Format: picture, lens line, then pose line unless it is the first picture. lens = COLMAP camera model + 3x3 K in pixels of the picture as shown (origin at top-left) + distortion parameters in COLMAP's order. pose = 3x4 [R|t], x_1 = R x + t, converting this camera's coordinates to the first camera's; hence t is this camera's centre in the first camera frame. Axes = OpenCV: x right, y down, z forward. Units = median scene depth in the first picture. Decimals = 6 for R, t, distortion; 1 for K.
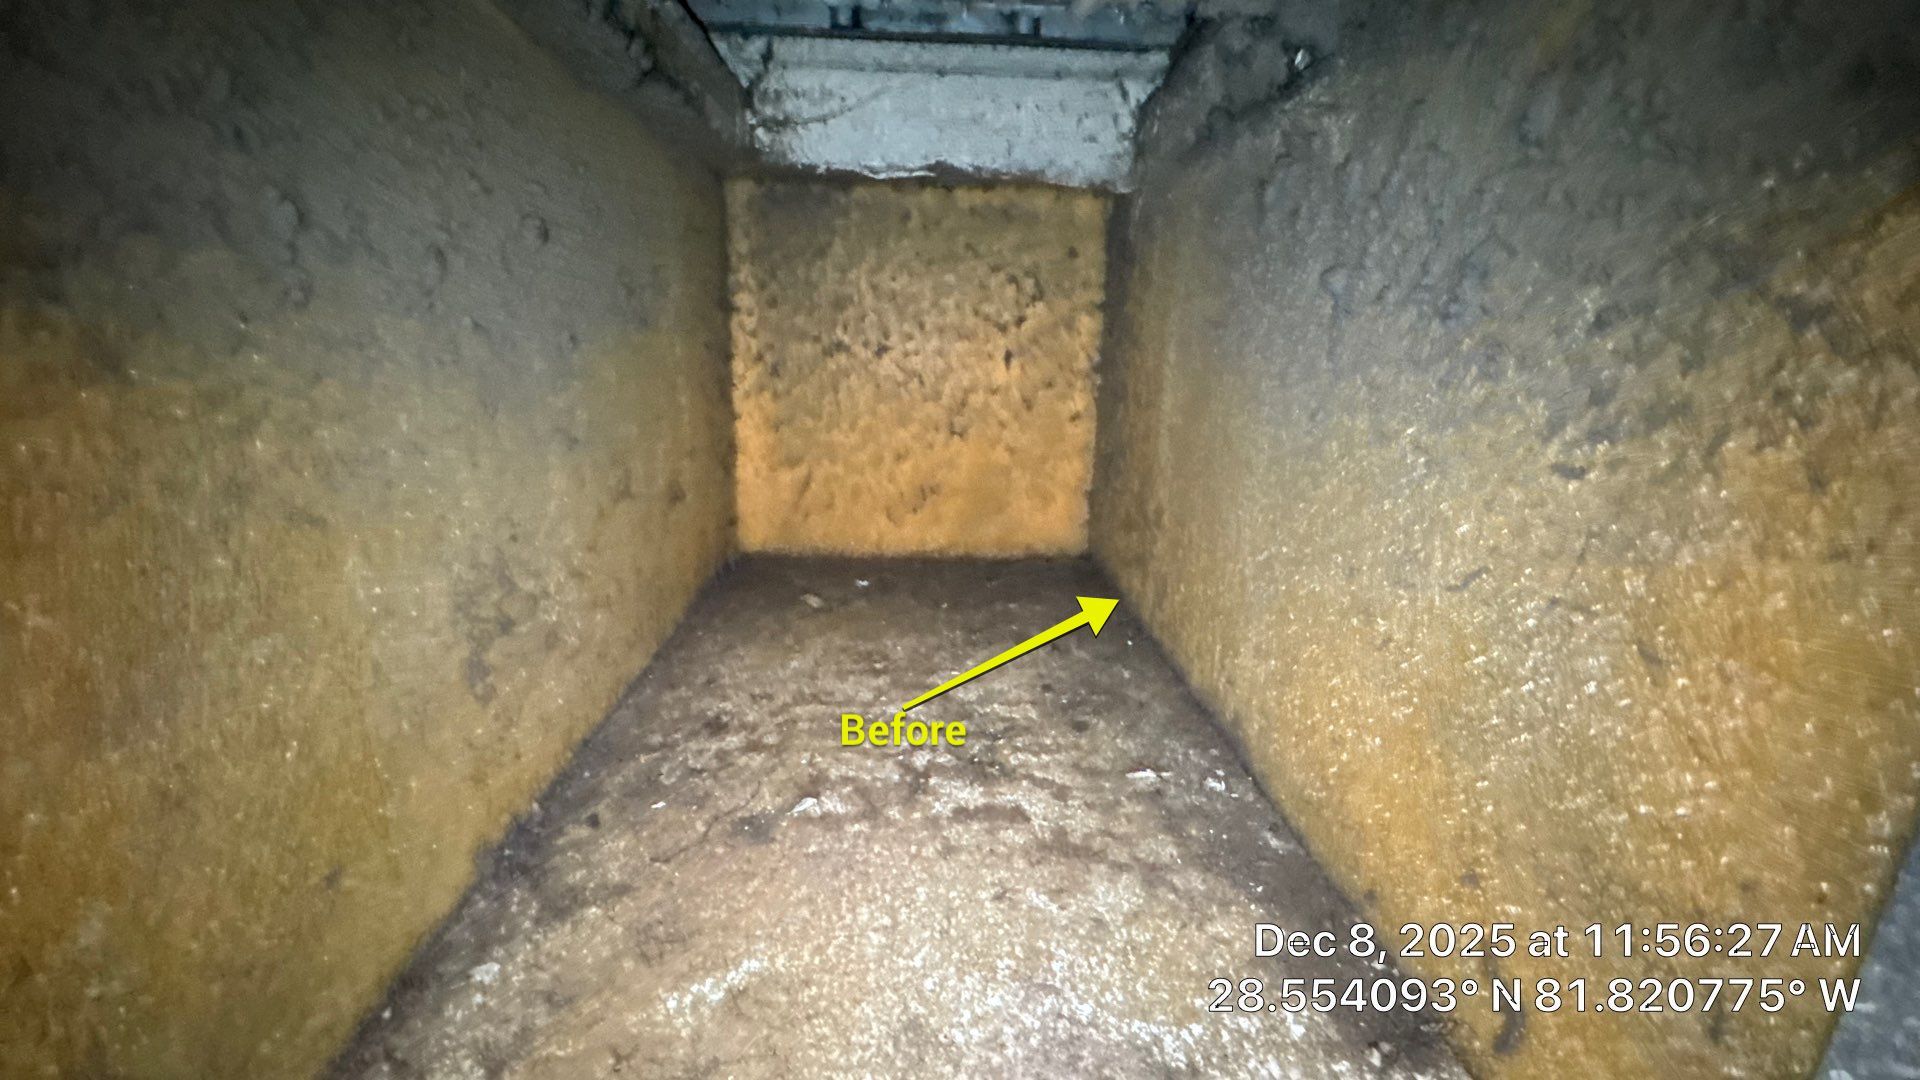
lens RADIAL K [[773.4, 0, 958.6], [0, 773.4, 542.2], [0, 0, 1]] dist [-0.006244, 0.000604]
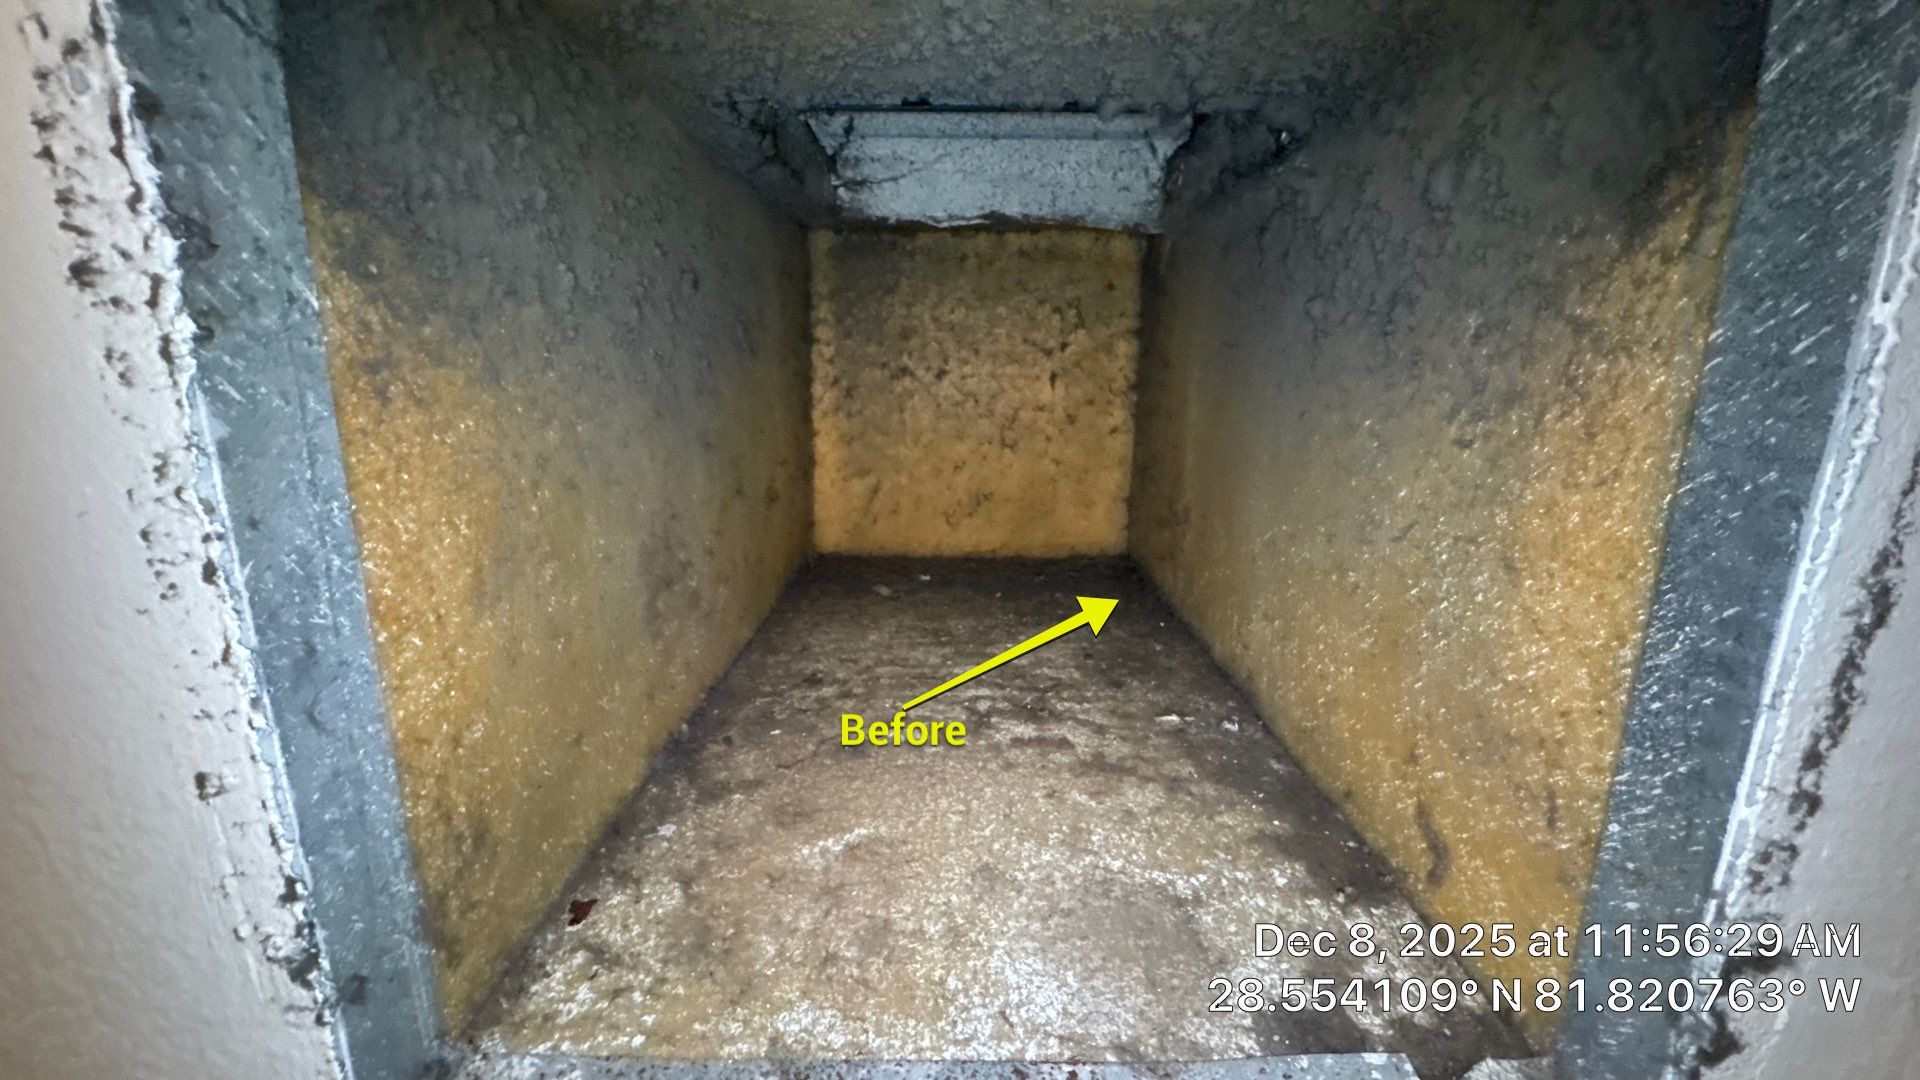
lens RADIAL K [[773.4, 0, 958.6], [0, 773.4, 541.5], [0, 0, 1]] dist [-0.006244, 0.000604]
pose [[0.998315, -0.002849, -0.057964, -0.017268], [0.000740, 0.999338, -0.036367, 0.071411], [0.058030, 0.036263, 0.997656, -0.227725]]
